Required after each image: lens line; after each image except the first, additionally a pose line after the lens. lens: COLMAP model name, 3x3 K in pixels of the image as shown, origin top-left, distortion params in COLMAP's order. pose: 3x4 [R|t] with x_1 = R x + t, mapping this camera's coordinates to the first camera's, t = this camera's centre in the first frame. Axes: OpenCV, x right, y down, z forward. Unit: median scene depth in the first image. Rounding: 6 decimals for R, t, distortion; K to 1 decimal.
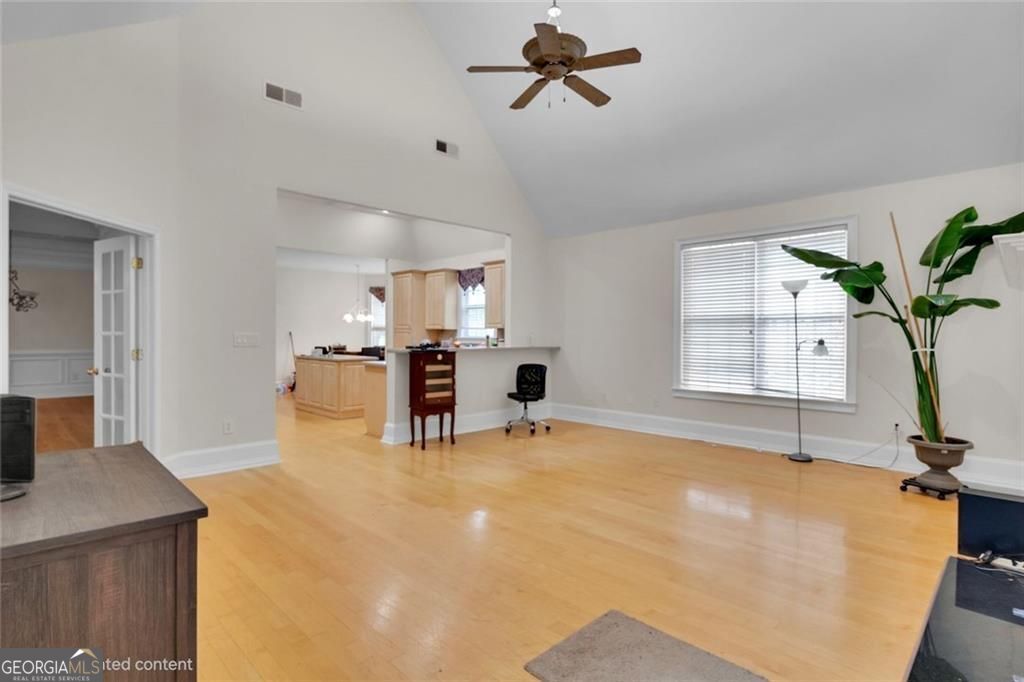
lens RADIAL K [[525.1, 0, 510.3], [0, 525.1, 339.0], [0, 0, 1]] dist [-0.004845, -0.000609]
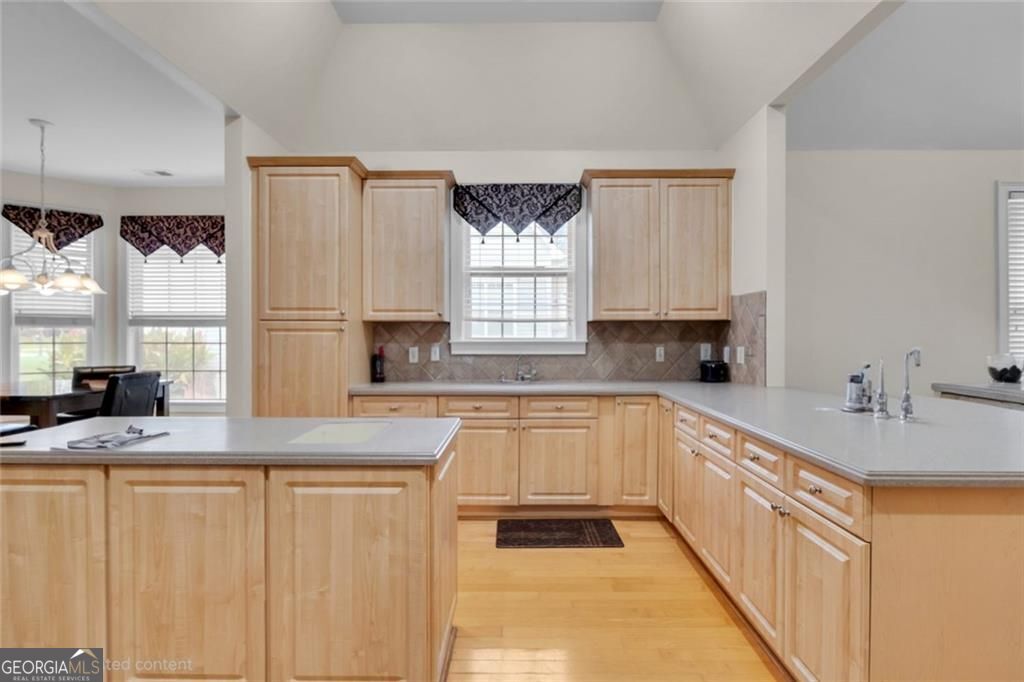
lens RADIAL K [[520.6, 0, 514.4], [0, 520.6, 333.6], [0, 0, 1]] dist [-0.005364, -0.000978]
pose [[0.704157, -0.006459, 0.710015, -0.364980], [0.009142, 0.999958, 0.000030, -0.008715], [-0.709985, 0.006469, 0.704187, 0.665668]]
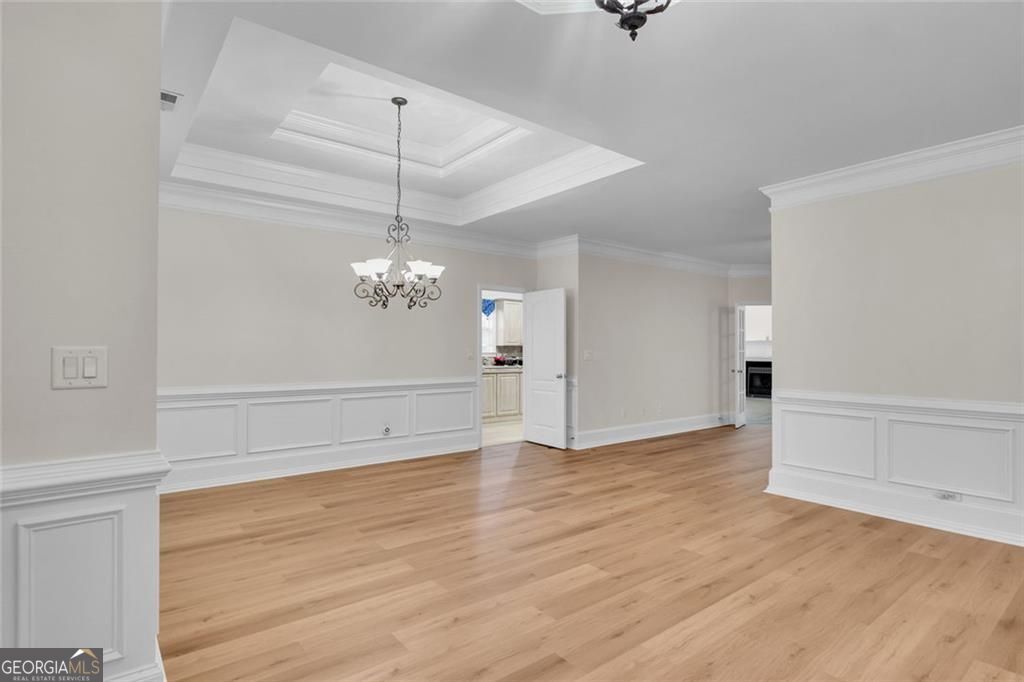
lens RADIAL K [[525.1, 0, 510.3], [0, 525.1, 339.0], [0, 0, 1]] dist [-0.004845, -0.000609]
pose [[0.103603, 0.020415, 0.994409, -1.272253], [0.005890, 0.999759, -0.021139, -0.008039], [-0.994601, 0.008047, 0.103458, 0.758178]]
